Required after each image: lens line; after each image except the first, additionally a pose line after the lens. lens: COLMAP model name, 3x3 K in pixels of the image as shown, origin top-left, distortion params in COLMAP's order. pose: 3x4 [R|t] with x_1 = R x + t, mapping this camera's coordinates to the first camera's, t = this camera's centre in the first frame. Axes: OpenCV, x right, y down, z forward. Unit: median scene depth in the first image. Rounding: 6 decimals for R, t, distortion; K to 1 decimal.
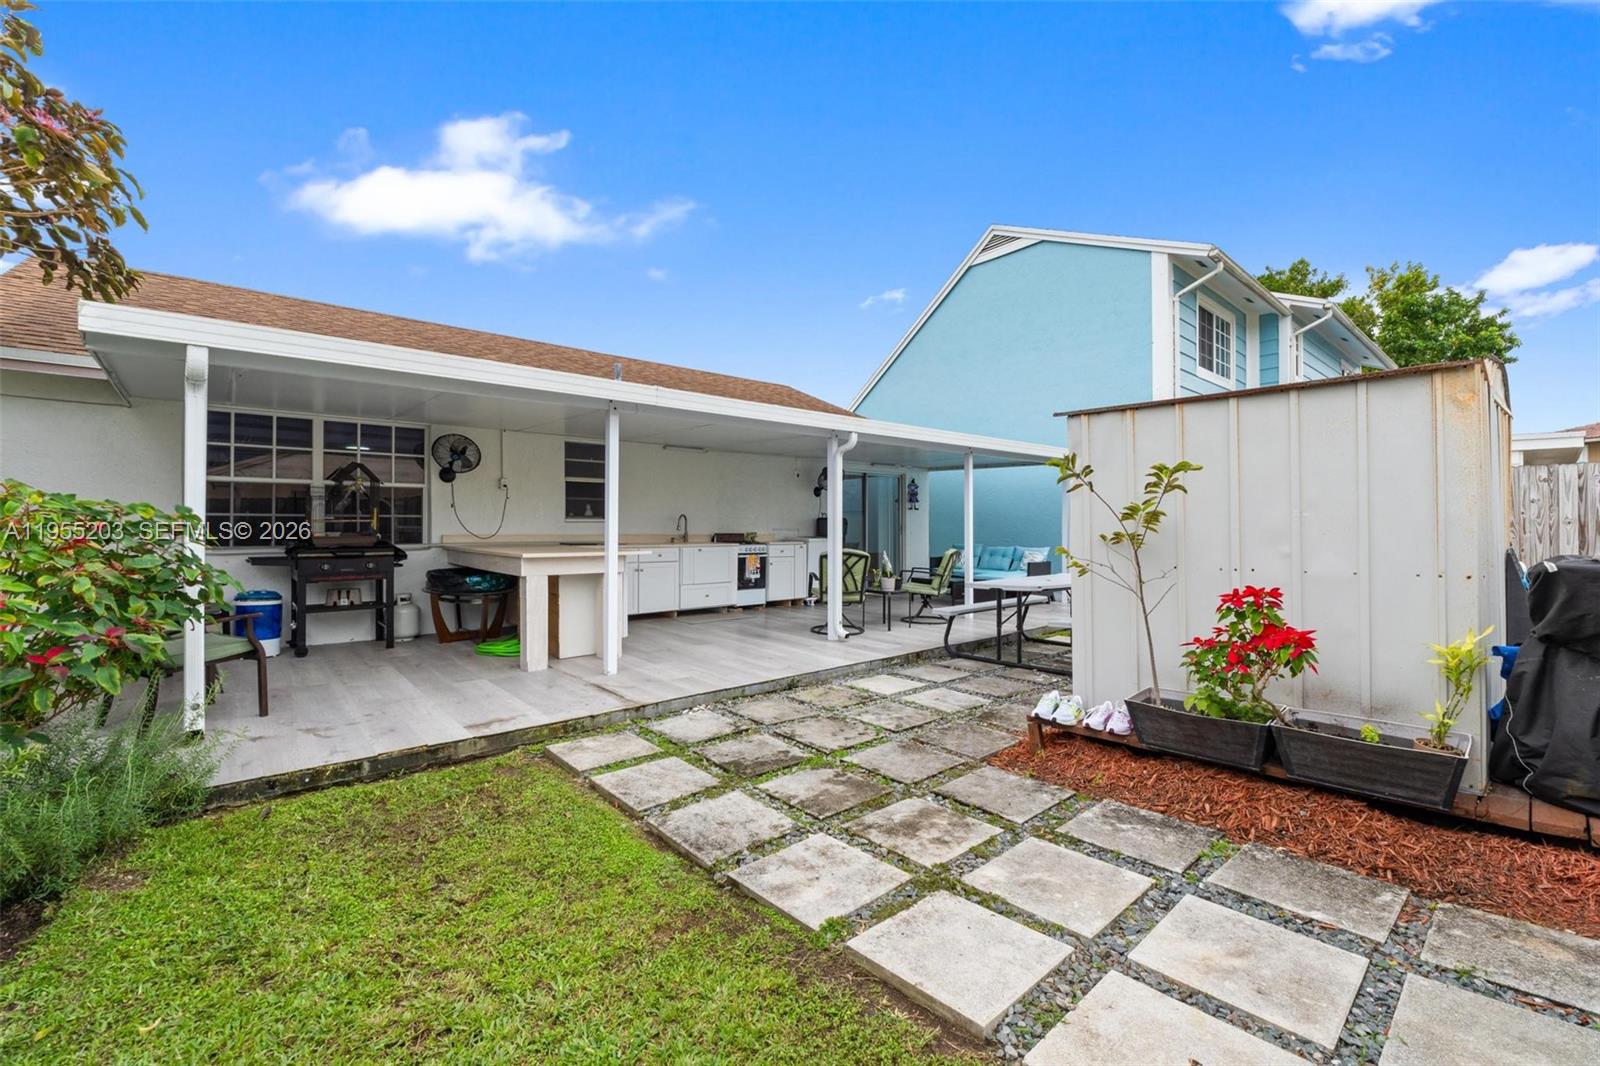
lens RADIAL K [[685.7, 0, 805.8], [0, 685.7, 523.1], [0, 0, 1]] dist [-0.002639, -0.000811]
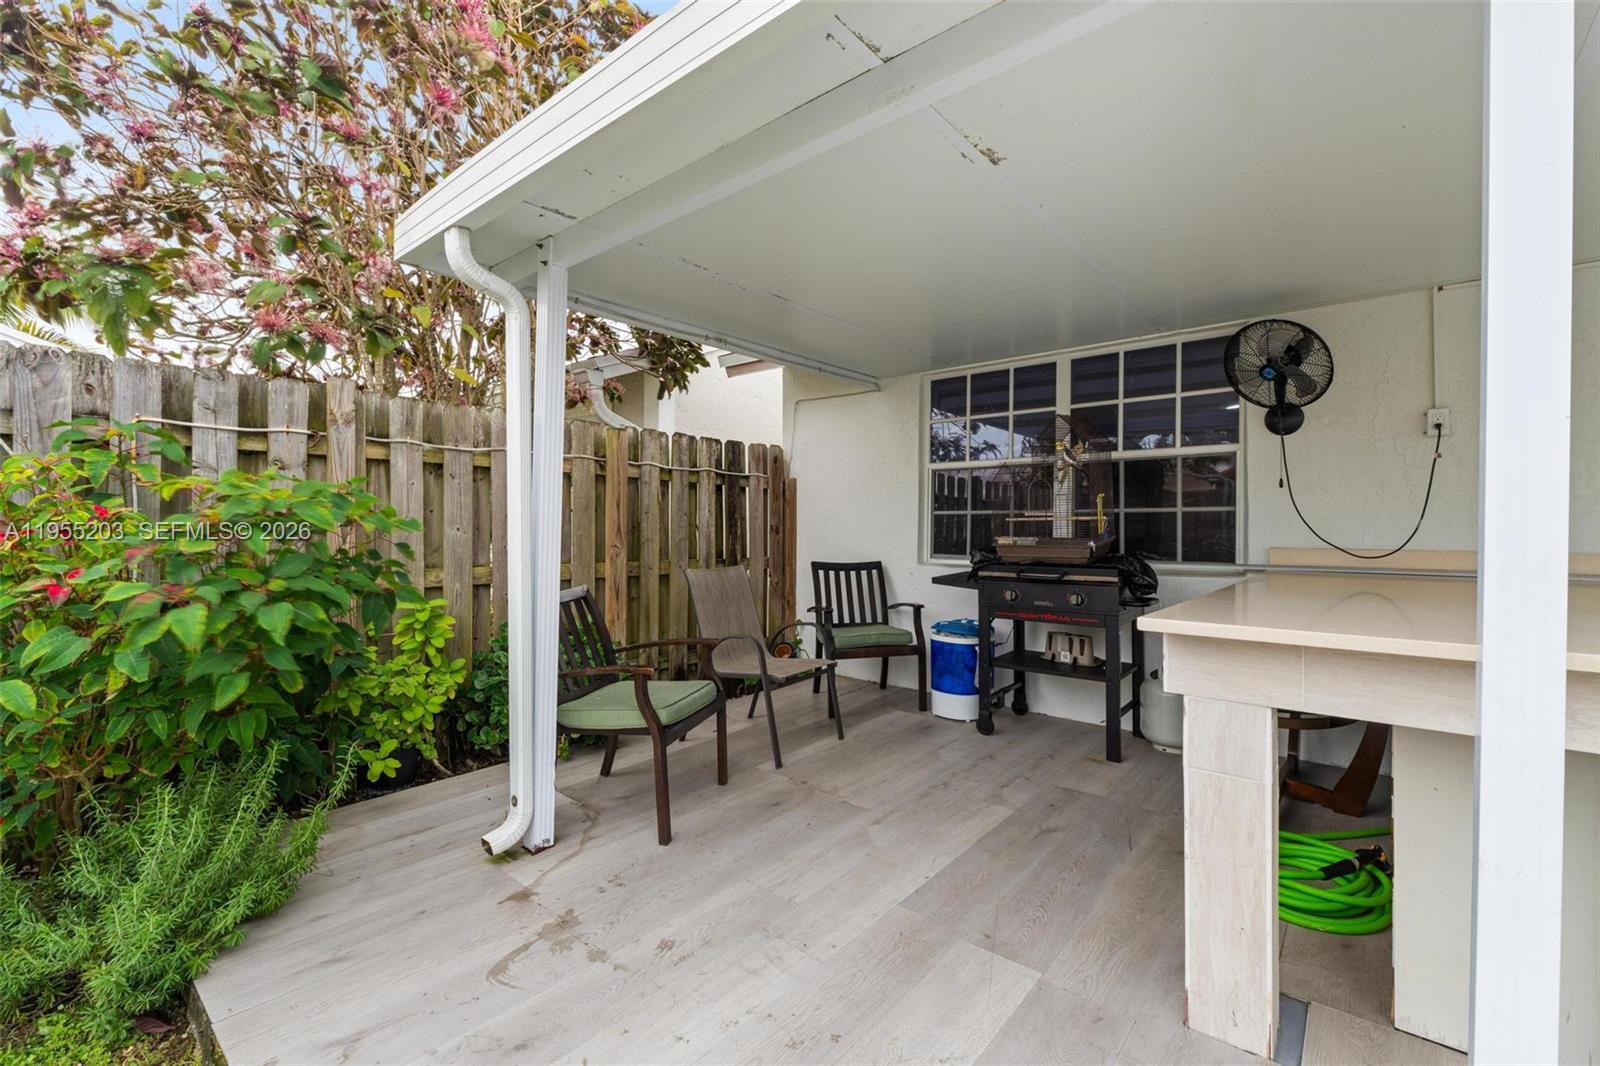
lens RADIAL K [[685.7, 0, 802.7], [0, 685.7, 535.6], [0, 0, 1]] dist [-0.002639, -0.000811]
pose [[0.157336, 0.001519, -0.987544, -0.129970], [-0.004768, 0.999988, 0.000779, 0.011555], [0.987534, 0.004586, 0.157342, 0.678287]]
